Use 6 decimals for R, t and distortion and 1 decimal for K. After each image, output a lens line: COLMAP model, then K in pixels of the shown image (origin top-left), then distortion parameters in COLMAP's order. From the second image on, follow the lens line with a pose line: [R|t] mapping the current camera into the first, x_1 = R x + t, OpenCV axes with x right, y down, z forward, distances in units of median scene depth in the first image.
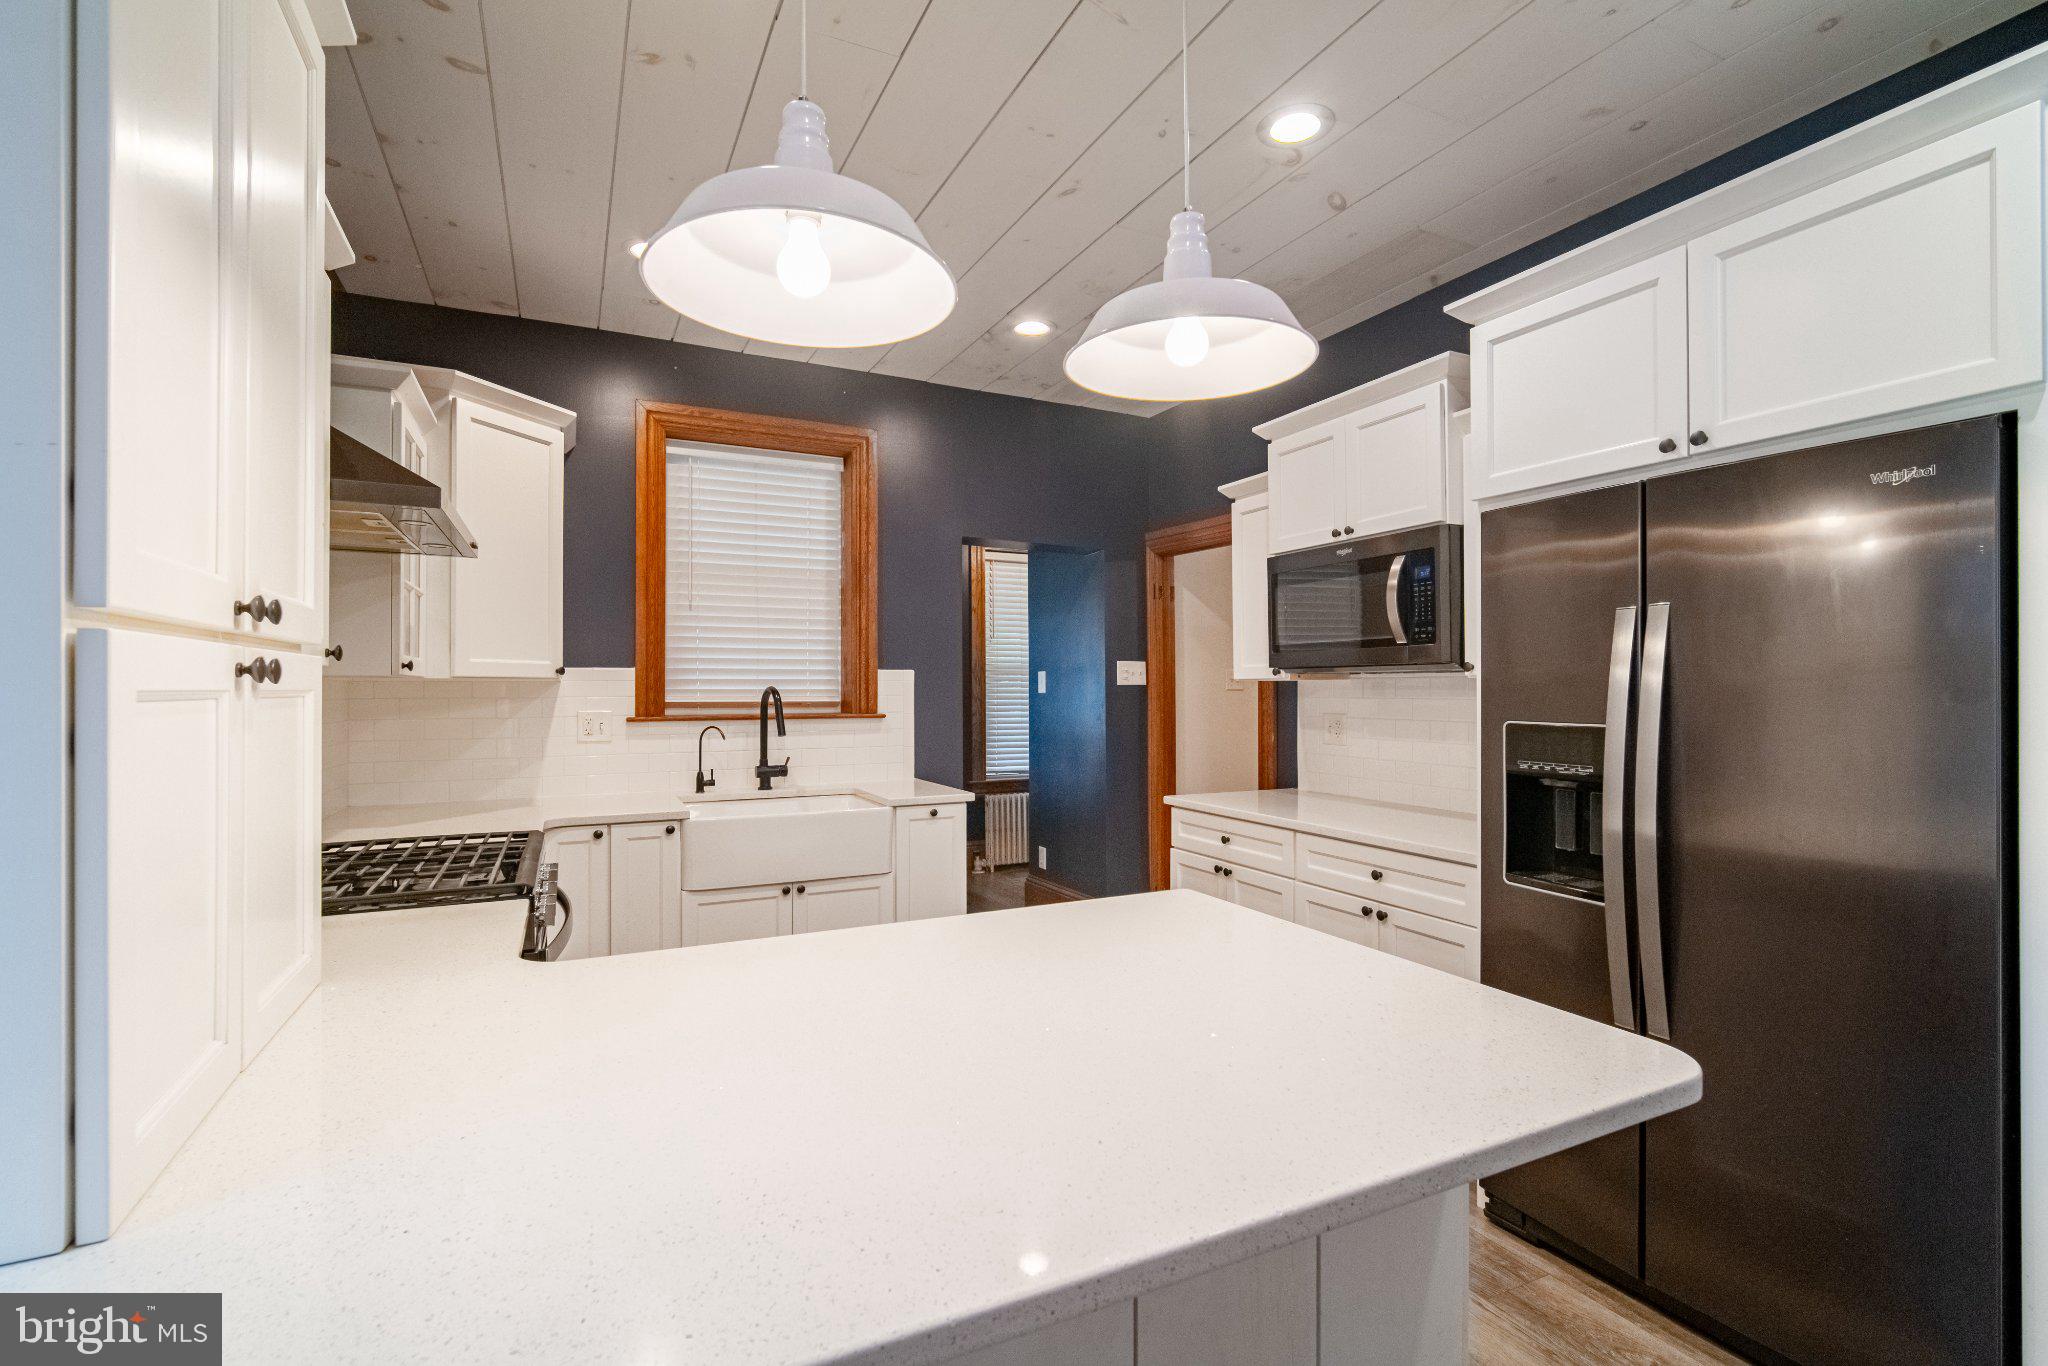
lens RADIAL K [[935.8, 0, 1027.7], [0, 935.8, 686.5], [0, 0, 1]] dist [-0.011493, 0.001233]
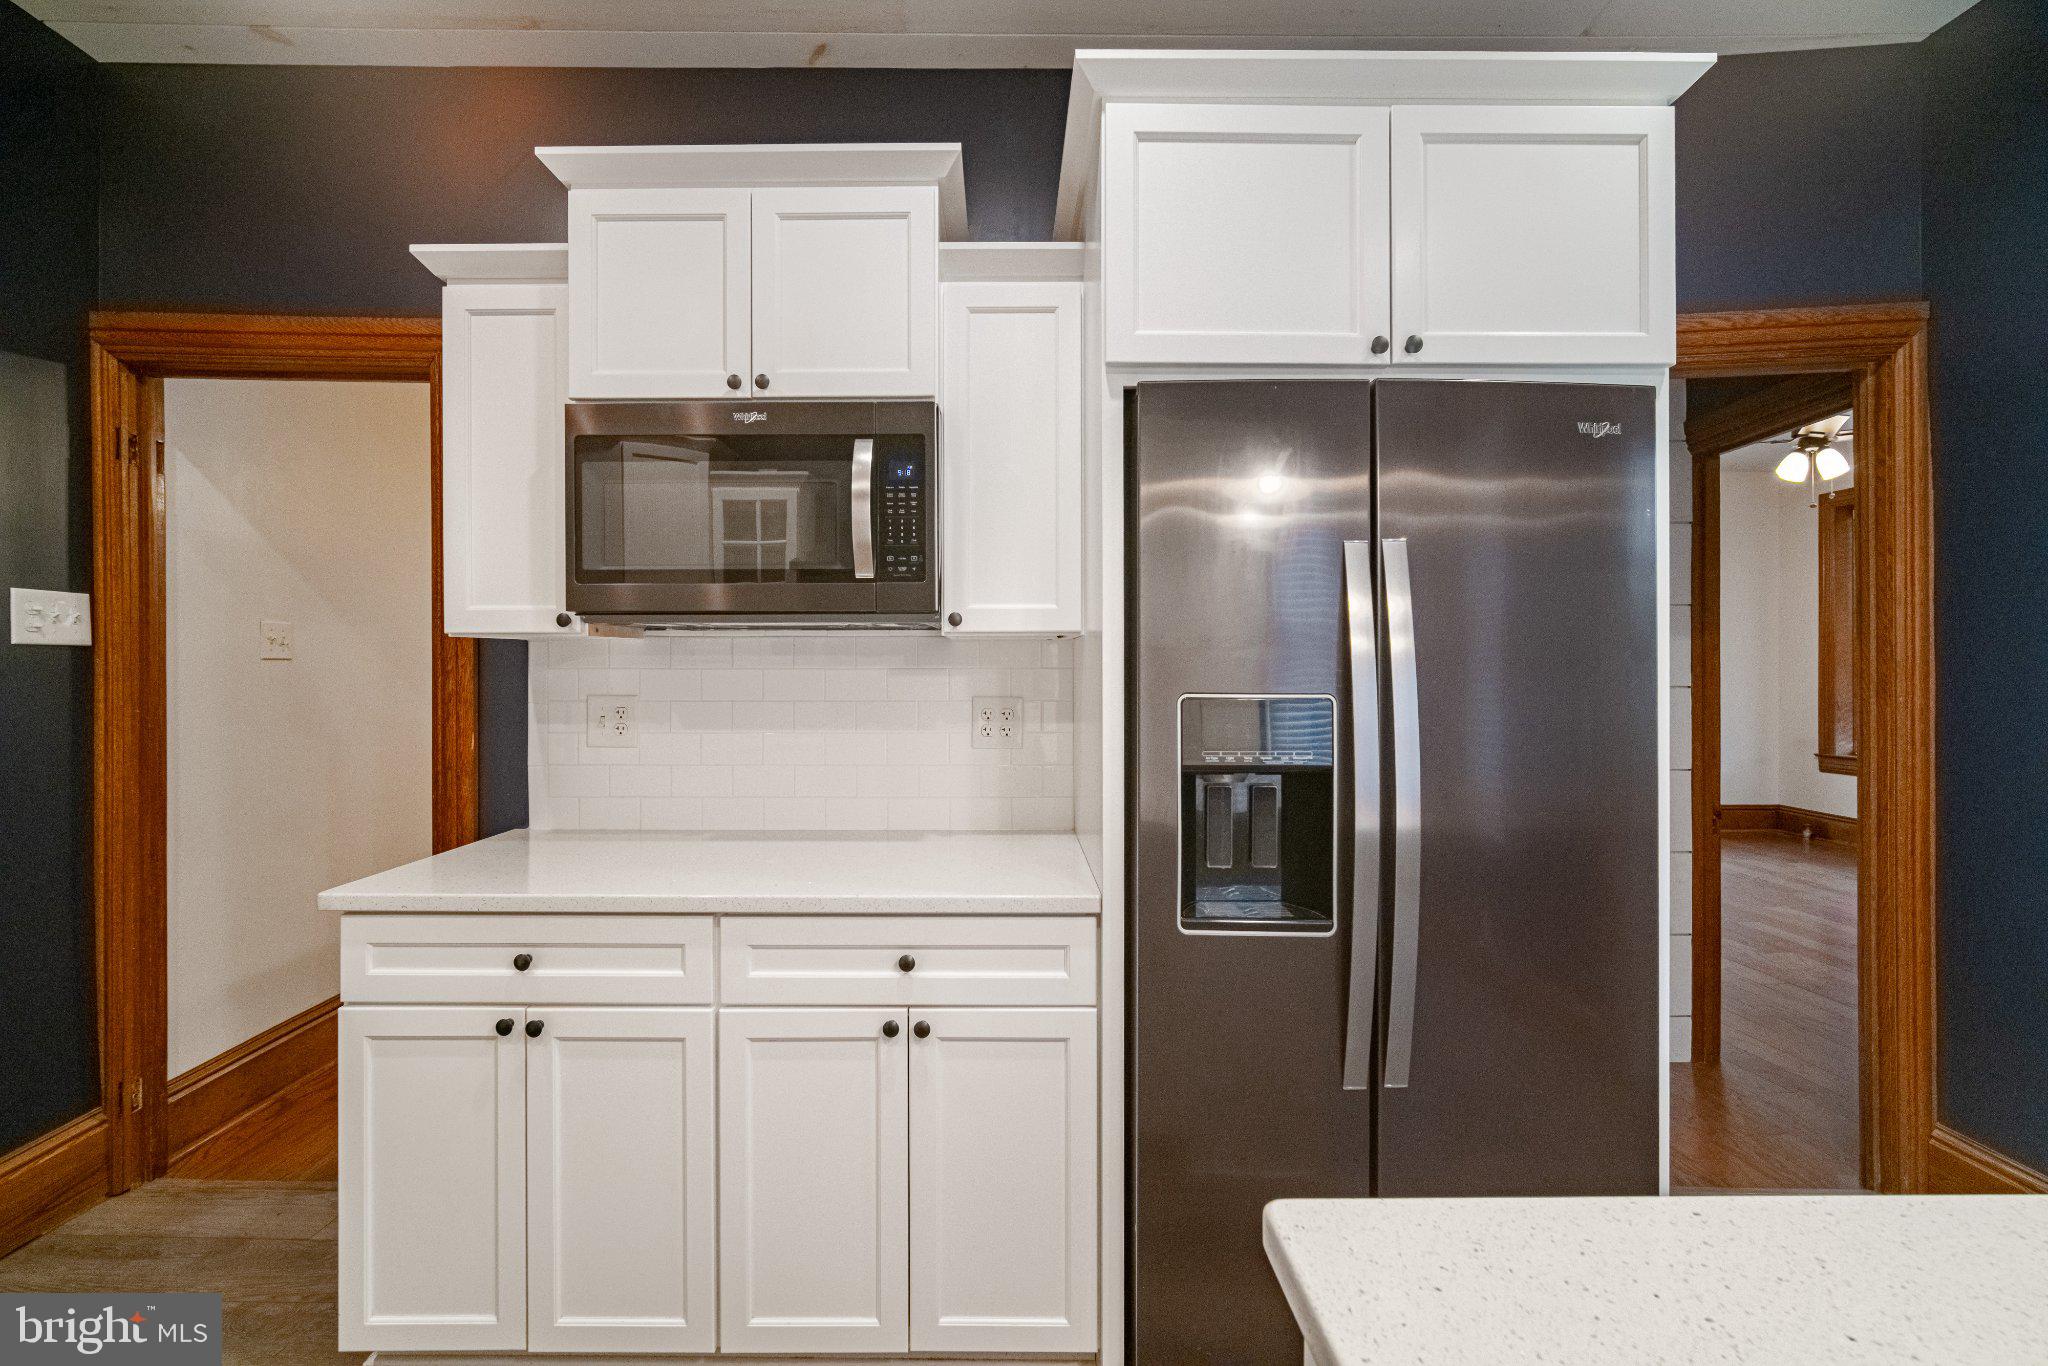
lens RADIAL K [[935.8, 0, 1014.6], [0, 935.8, 665.0], [0, 0, 1]] dist [-0.011493, 0.001233]
pose [[0.446275, 0.005685, 0.894878, -0.105265], [-0.001119, 0.999983, -0.005795, 0.013927], [-0.894895, 0.001585, 0.446274, 0.559747]]
